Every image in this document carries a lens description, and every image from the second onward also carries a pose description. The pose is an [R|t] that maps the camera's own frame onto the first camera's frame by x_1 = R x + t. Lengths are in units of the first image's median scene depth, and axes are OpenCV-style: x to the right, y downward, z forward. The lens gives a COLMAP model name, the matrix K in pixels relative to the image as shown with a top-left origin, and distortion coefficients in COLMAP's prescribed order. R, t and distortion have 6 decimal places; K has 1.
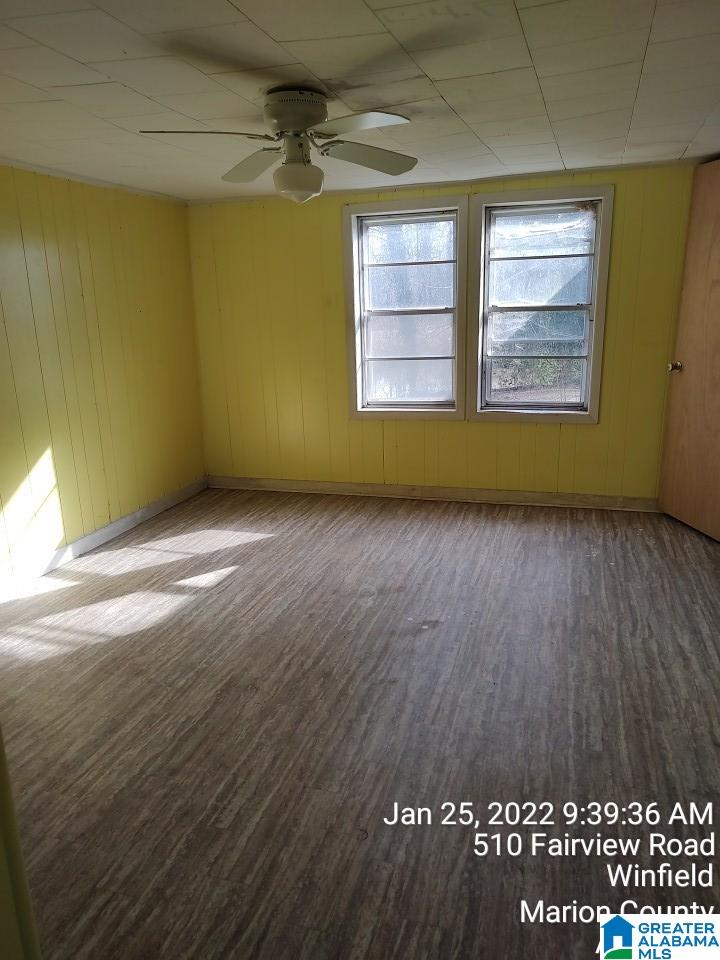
lens RADIAL K [[678.5, 0, 360.2], [0, 678.5, 480.1], [0, 0, 1]] dist [-0.001376, -0.002636]
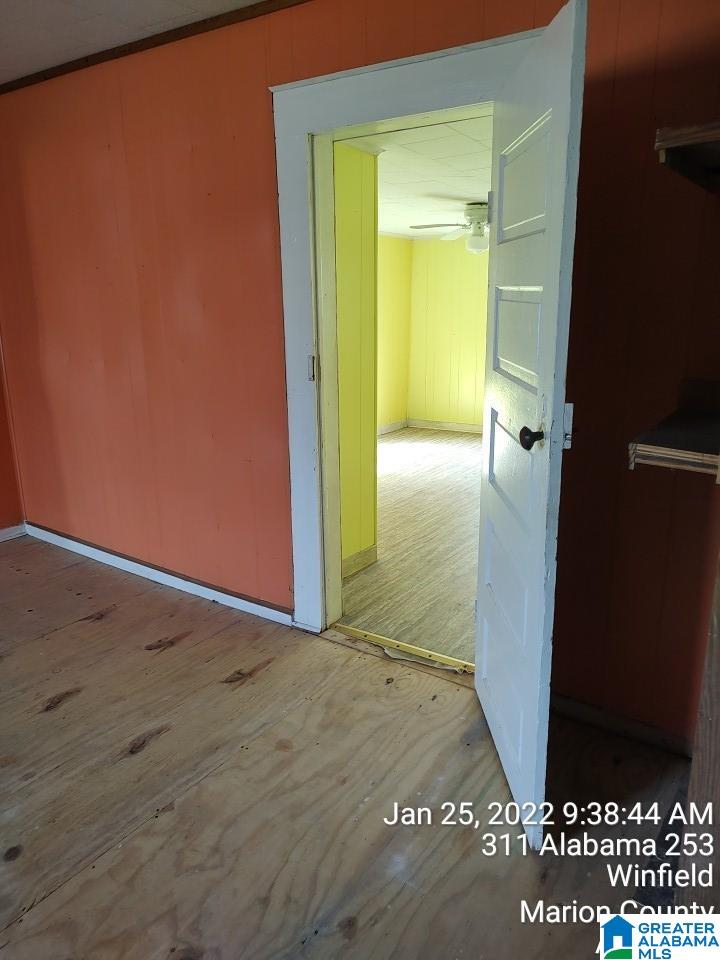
lens RADIAL K [[678.5, 0, 359.8], [0, 678.5, 479.0], [0, 0, 1]] dist [-0.001376, -0.002636]
pose [[0.962052, 0.092157, -0.256831, 0.150248], [-0.095330, 0.995446, 0.000098, 0.293131], [0.255670, 0.024390, 0.966456, -1.020605]]
